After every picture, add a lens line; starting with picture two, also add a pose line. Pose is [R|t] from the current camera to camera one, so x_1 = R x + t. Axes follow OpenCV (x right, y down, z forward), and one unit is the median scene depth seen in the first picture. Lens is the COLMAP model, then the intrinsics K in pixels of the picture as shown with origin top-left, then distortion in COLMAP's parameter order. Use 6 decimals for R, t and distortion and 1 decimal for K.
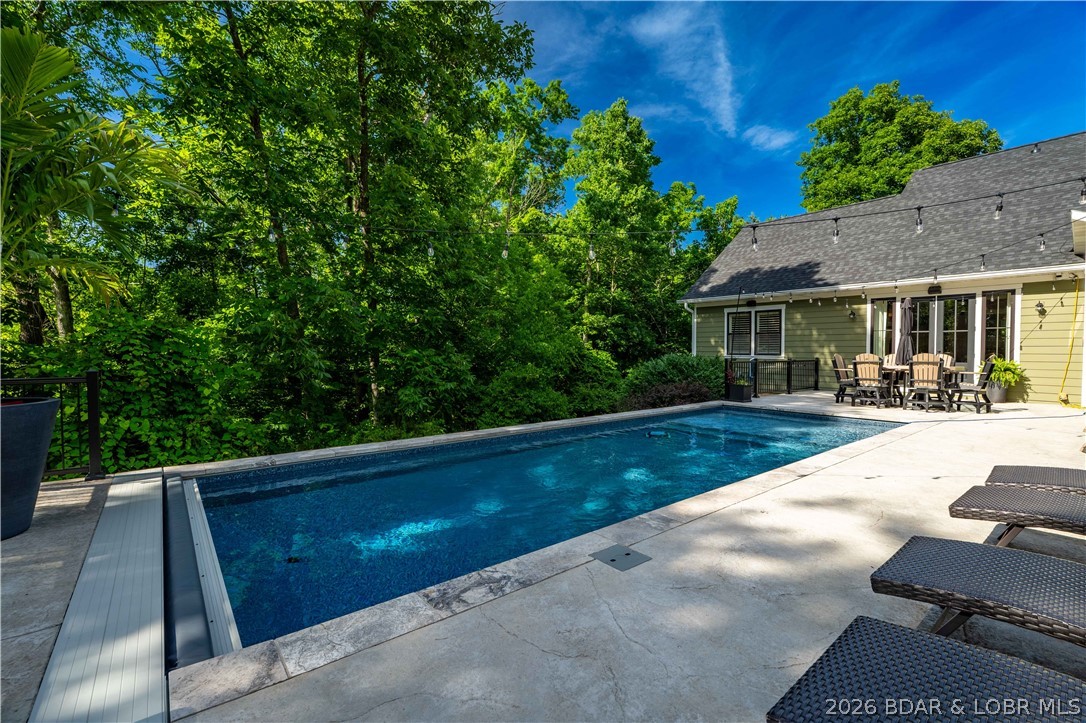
lens RADIAL K [[473.4, 0, 543.0], [0, 473.4, 361.5], [0, 0, 1]] dist [-0.007731, -0.000074]
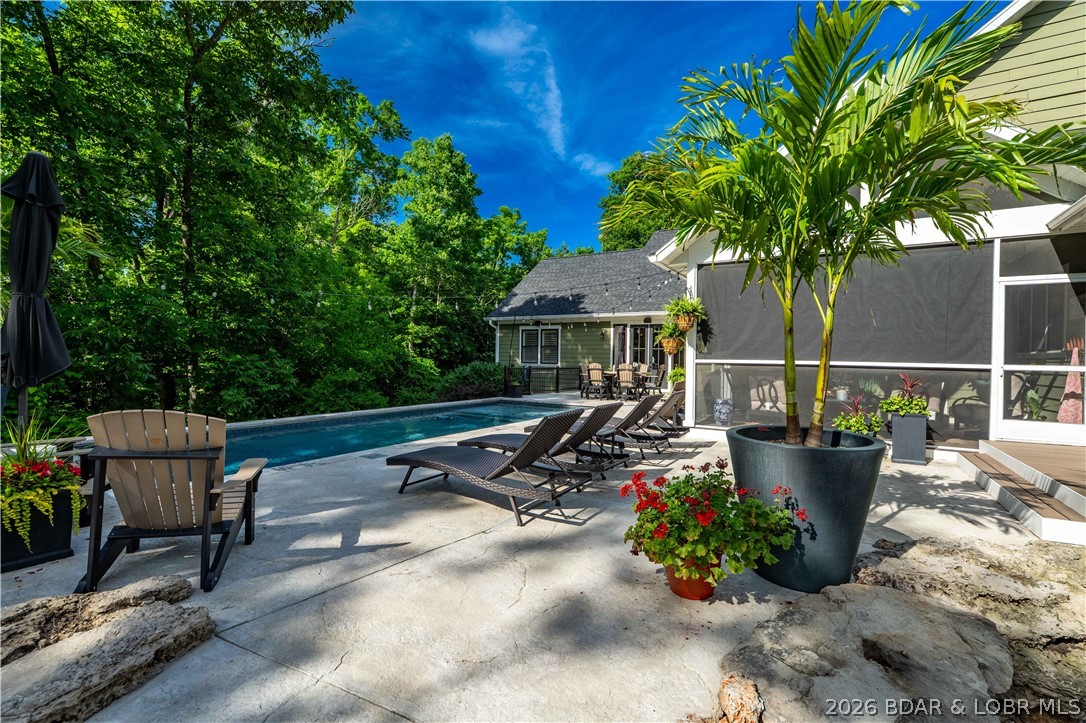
lens RADIAL K [[477.8, 0, 543.0], [0, 477.8, 361.5], [0, 0, 1]] dist [-0.008961, 0.000292]
pose [[0.945222, 0.013660, 0.326143, 0.021137], [-0.008388, 0.999811, -0.017567, 0.002158], [-0.326321, 0.013869, 0.945157, -0.148699]]
